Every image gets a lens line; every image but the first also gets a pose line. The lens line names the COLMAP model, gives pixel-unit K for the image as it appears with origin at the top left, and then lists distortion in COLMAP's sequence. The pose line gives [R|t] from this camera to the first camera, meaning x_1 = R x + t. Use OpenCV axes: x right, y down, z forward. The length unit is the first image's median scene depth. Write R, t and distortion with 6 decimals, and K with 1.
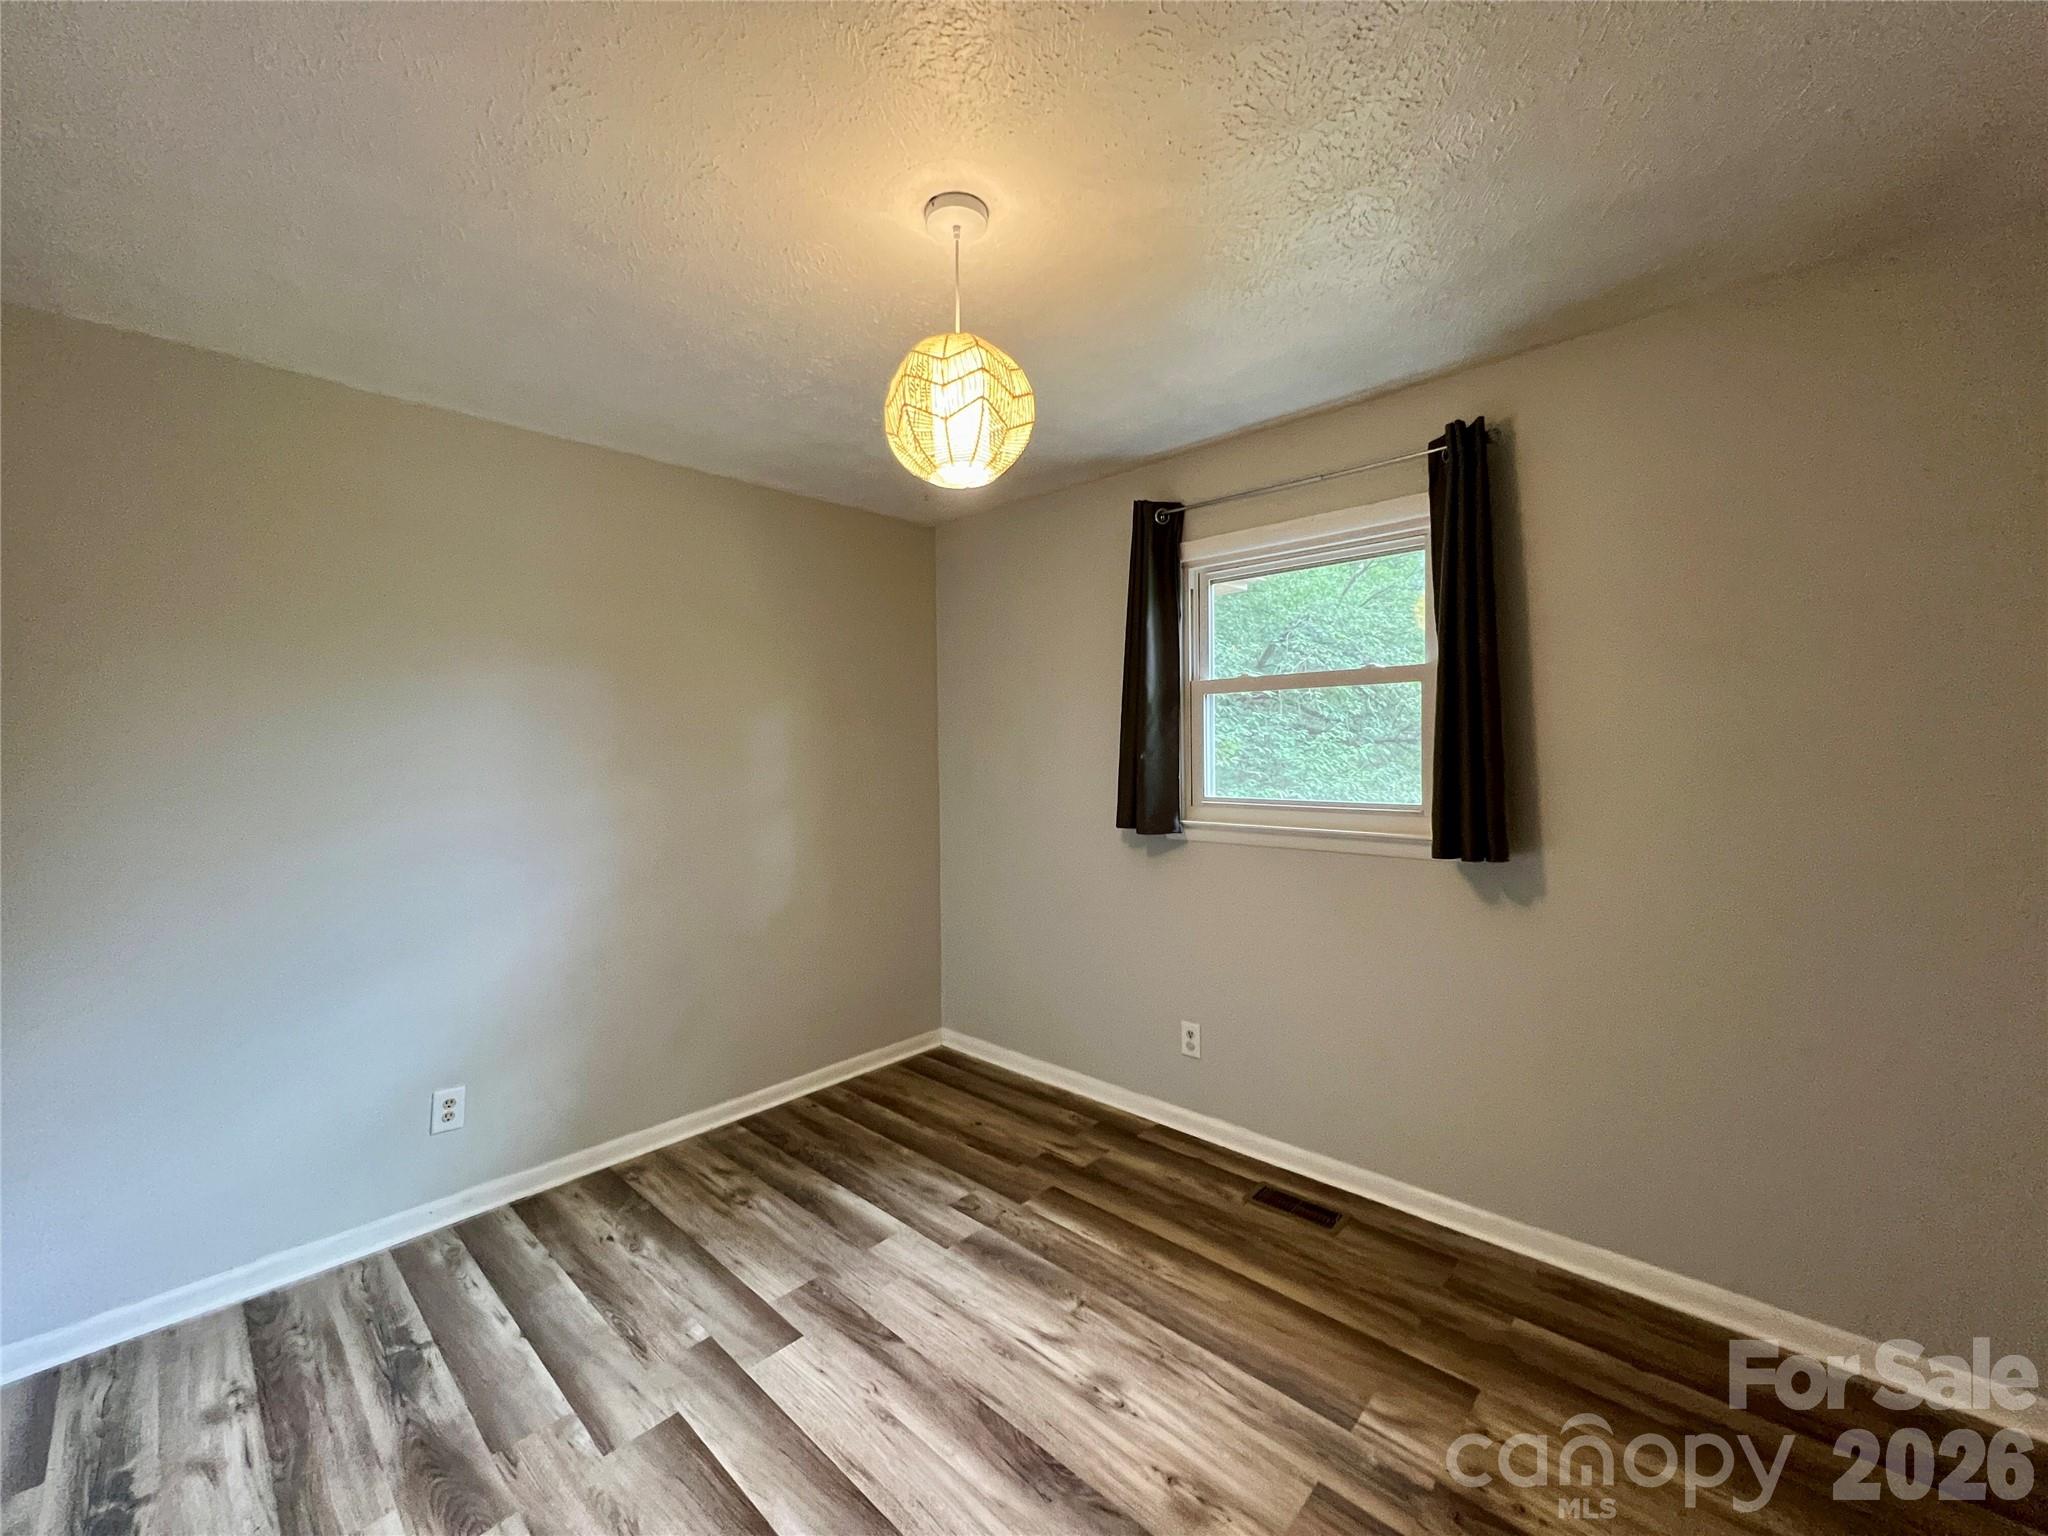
lens RADIAL K [[820.1, 0, 1023.9], [0, 820.1, 762.6], [0, 0, 1]] dist [0.002547, 0.001053]
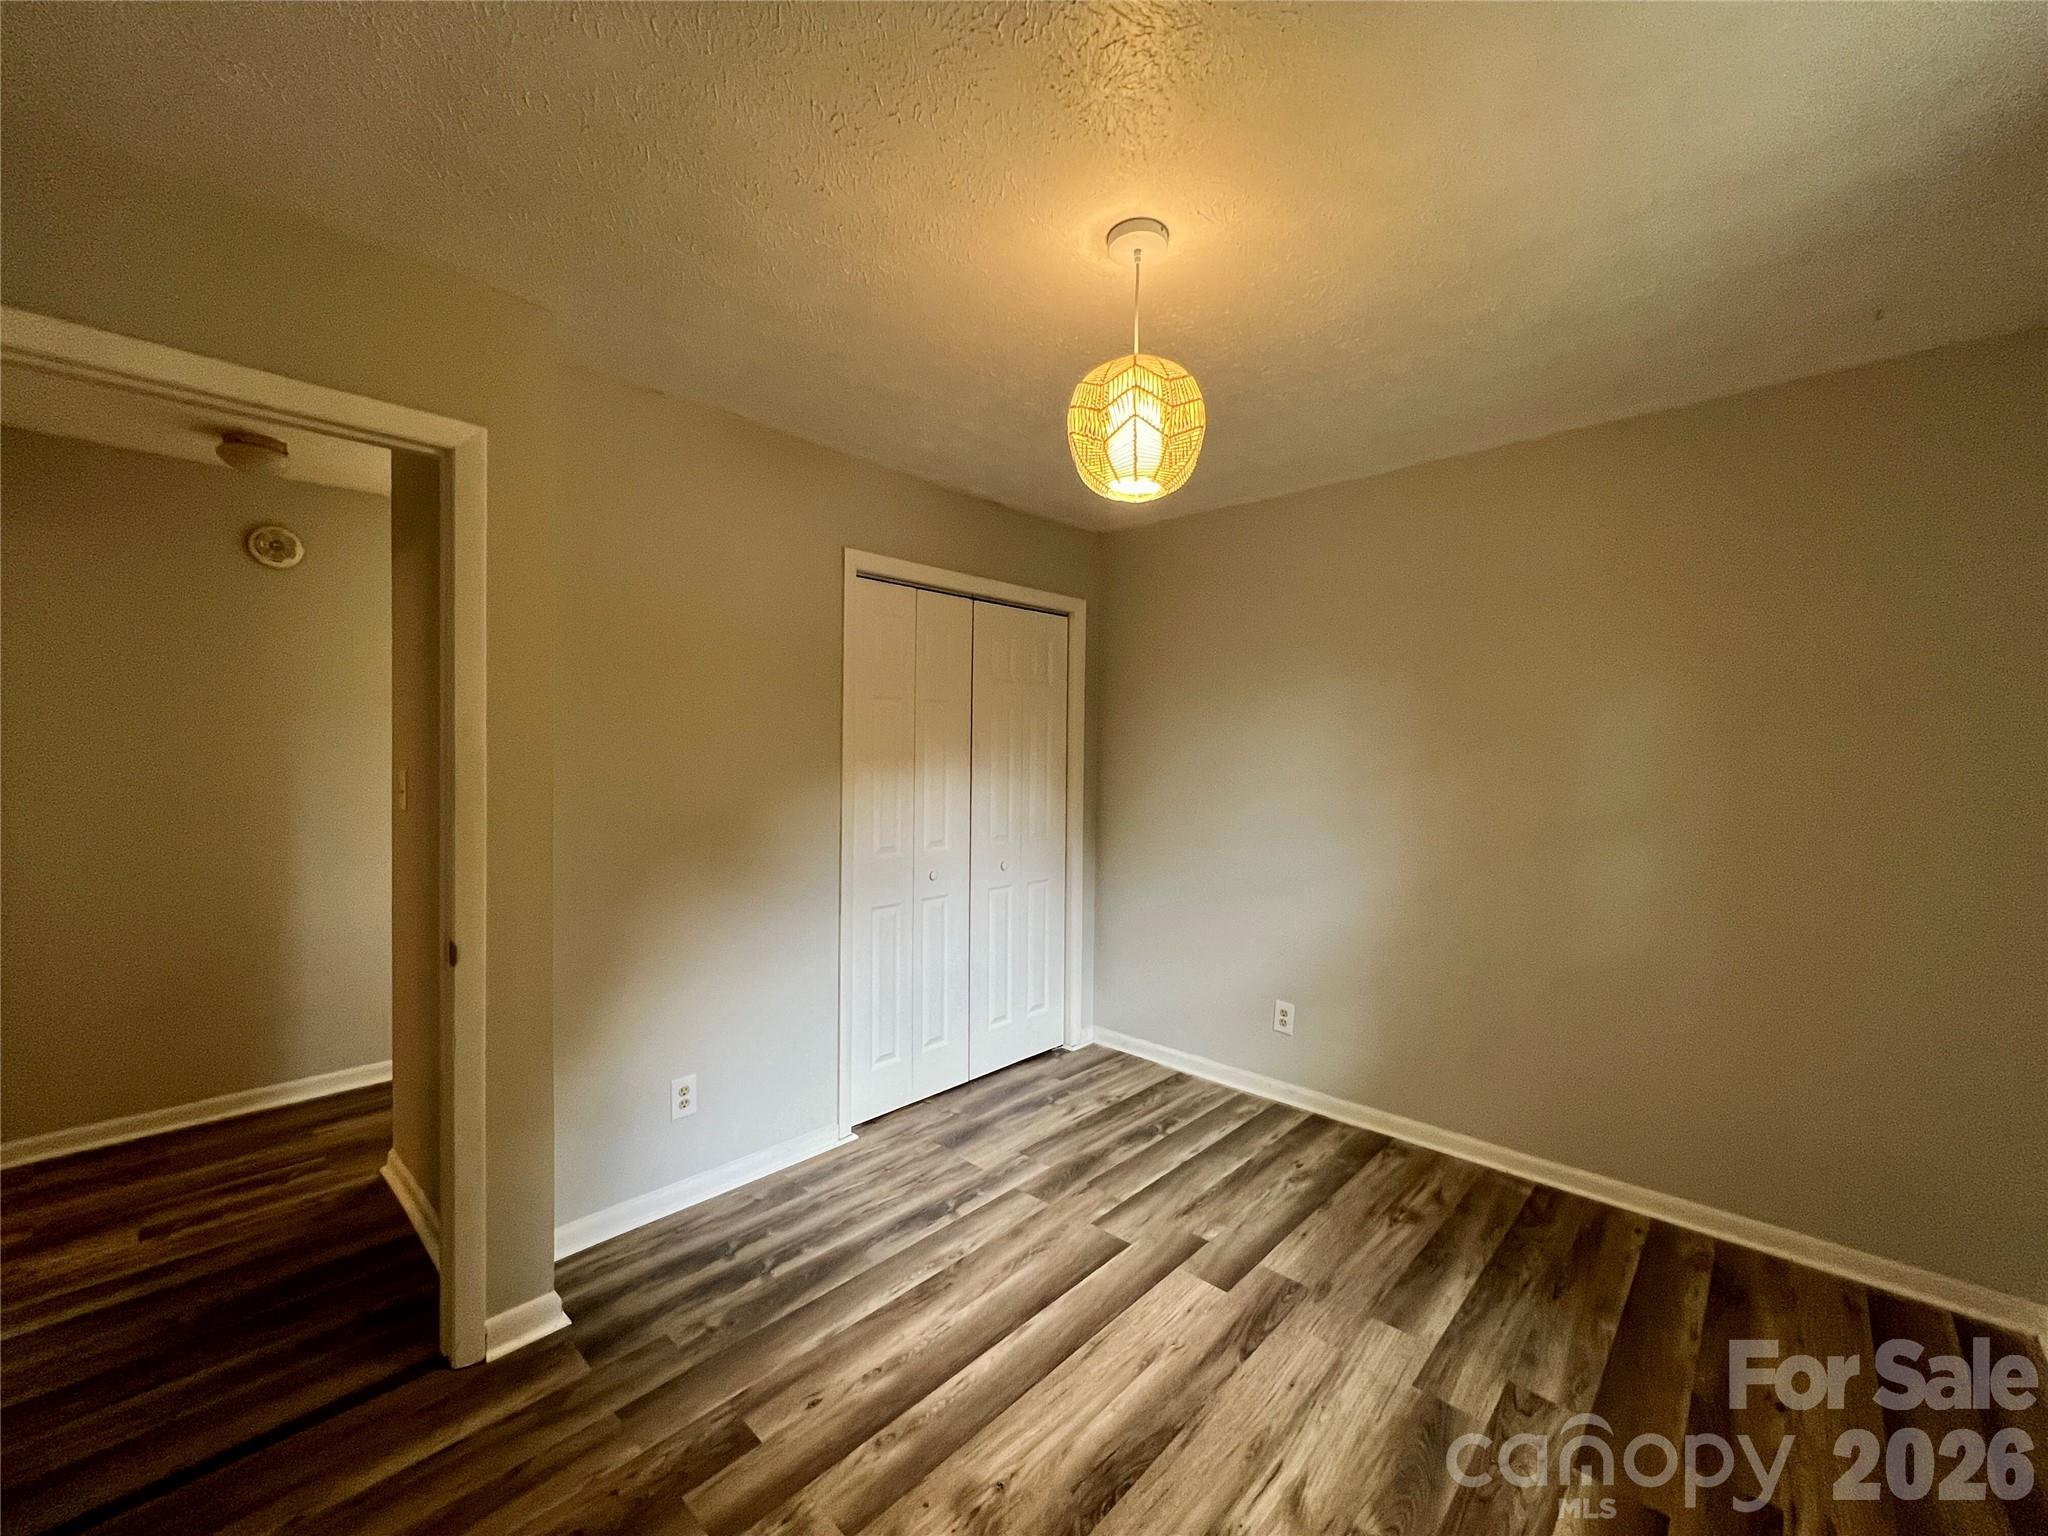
lens RADIAL K [[827.6, 0, 1023.3], [0, 827.6, 757.8], [0, 0, 1]] dist [0.003114, 0.000338]
pose [[-0.002680, 0.017608, -0.999841, 0.736993], [-0.021943, 0.999603, 0.017663, -0.017416], [0.999756, 0.021987, -0.002292, 0.653131]]
